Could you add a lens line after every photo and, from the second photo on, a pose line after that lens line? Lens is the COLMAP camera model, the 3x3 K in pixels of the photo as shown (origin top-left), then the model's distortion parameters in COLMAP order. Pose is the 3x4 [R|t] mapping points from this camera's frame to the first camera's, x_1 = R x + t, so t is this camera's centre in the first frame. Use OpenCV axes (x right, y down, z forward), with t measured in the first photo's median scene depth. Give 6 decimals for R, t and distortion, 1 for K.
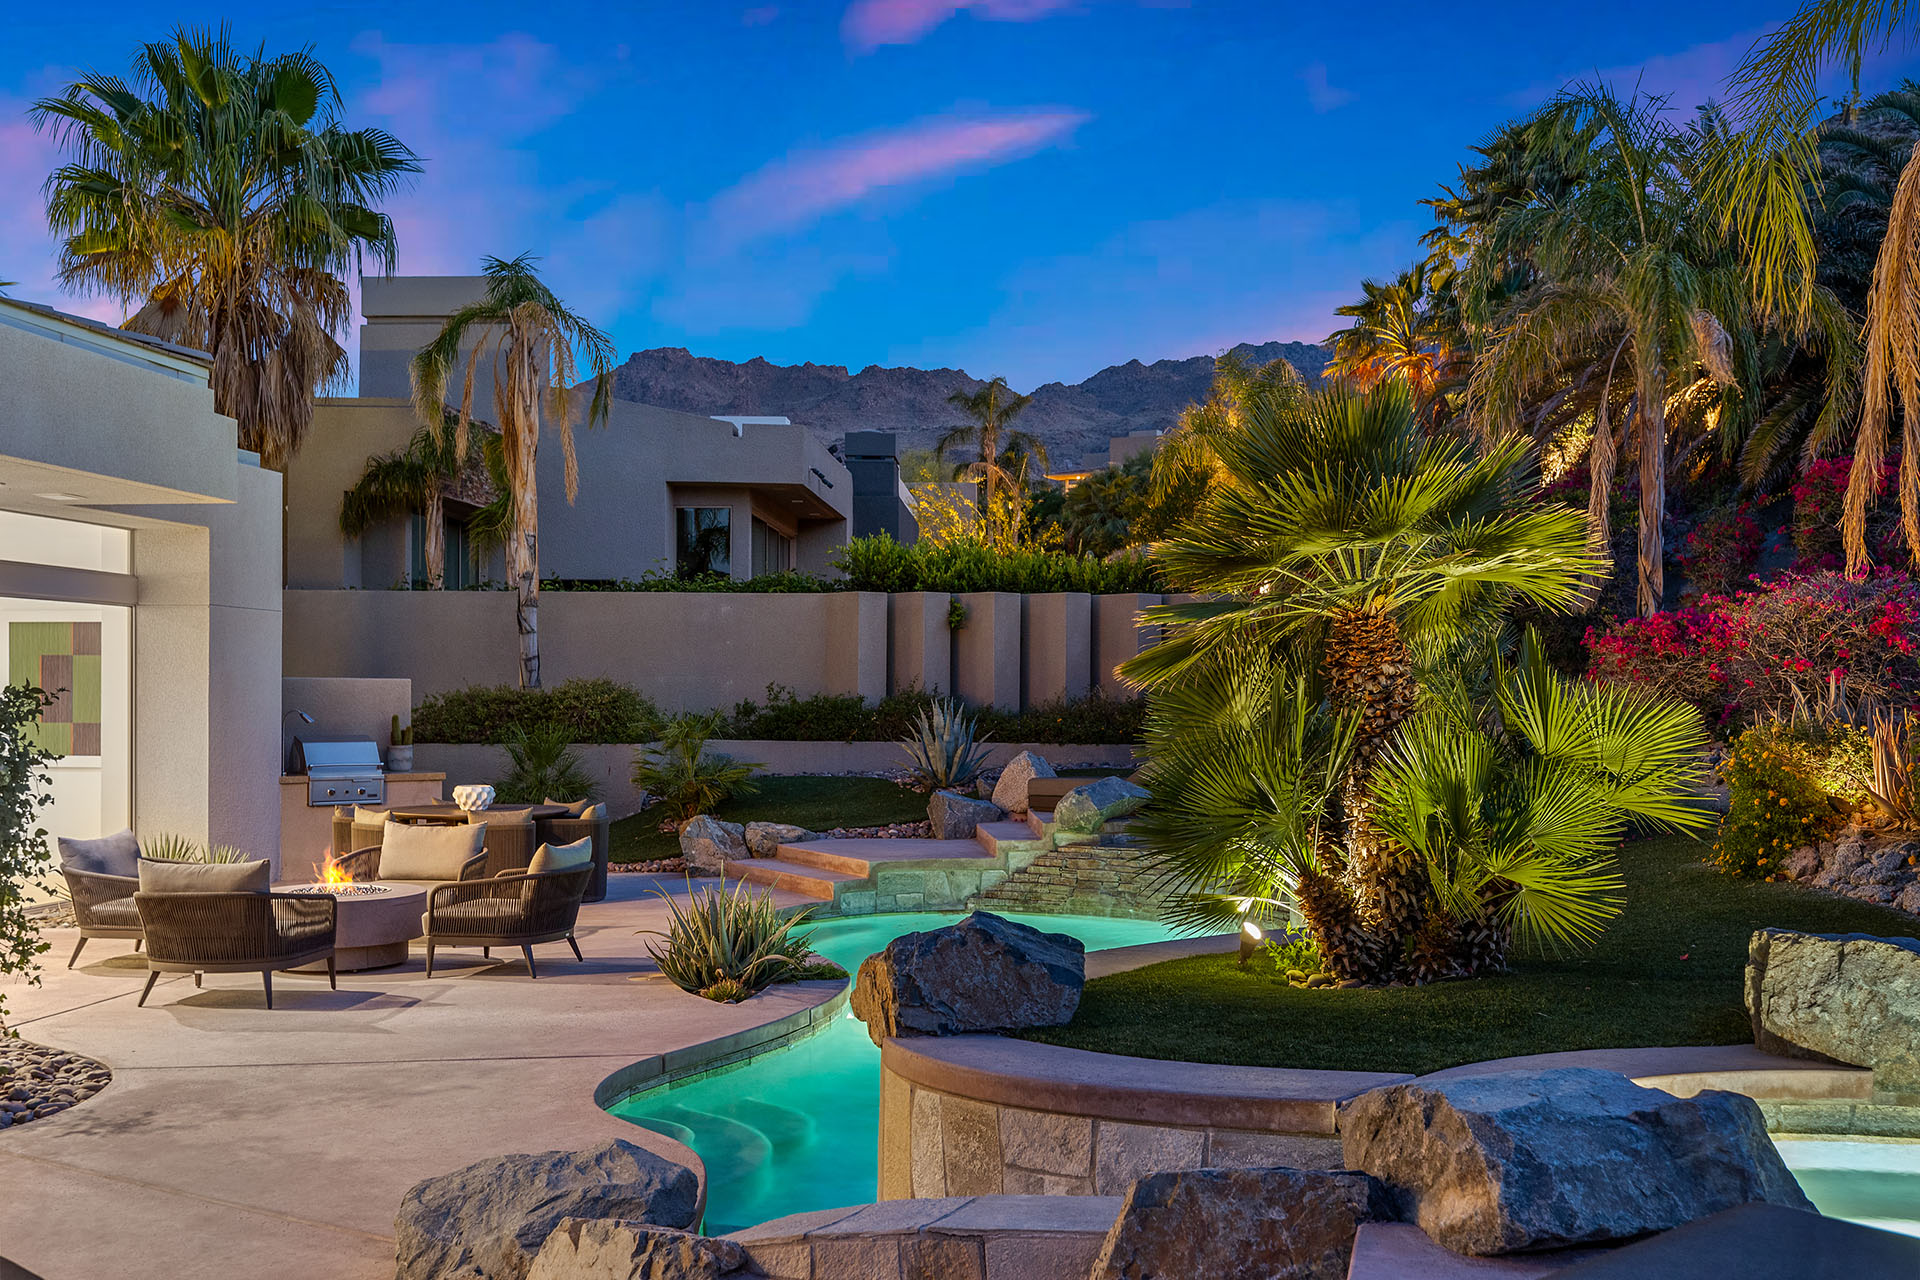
lens RADIAL K [[1892.4, 0, 960.0], [0, 1892.4, 640.0], [0, 0, 1]] dist [-0.009456, -0.006750]
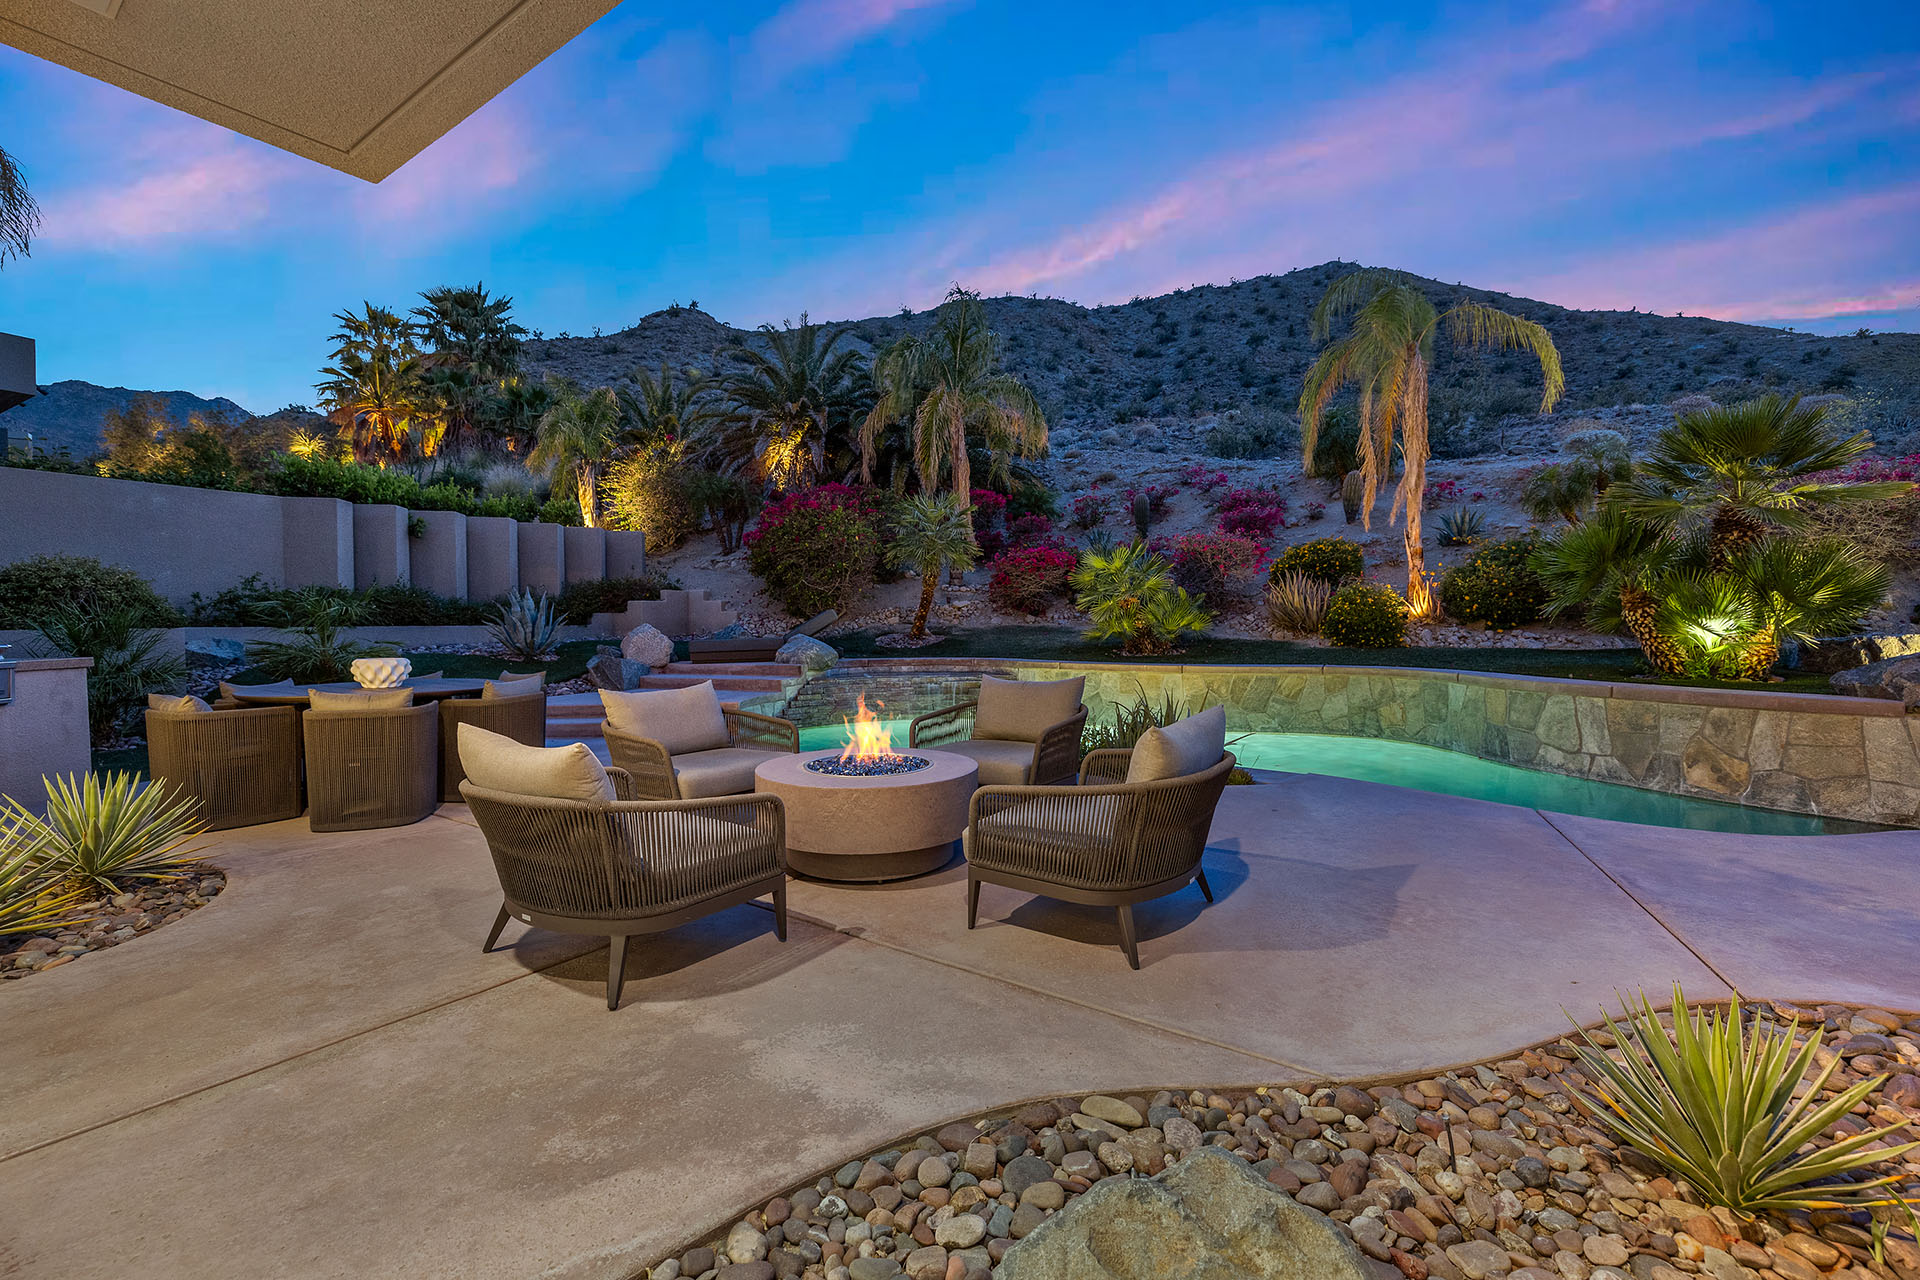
lens RADIAL K [[805.7, 0, 967.2], [0, 805.7, 630.0], [0, 0, 1]] dist [0.001681, -0.000004]
pose [[0.457463, -0.017985, 0.889047, -0.445471], [-0.015077, 0.999495, 0.027977, 0.050602], [-0.889101, -0.026202, 0.456961, 0.607076]]
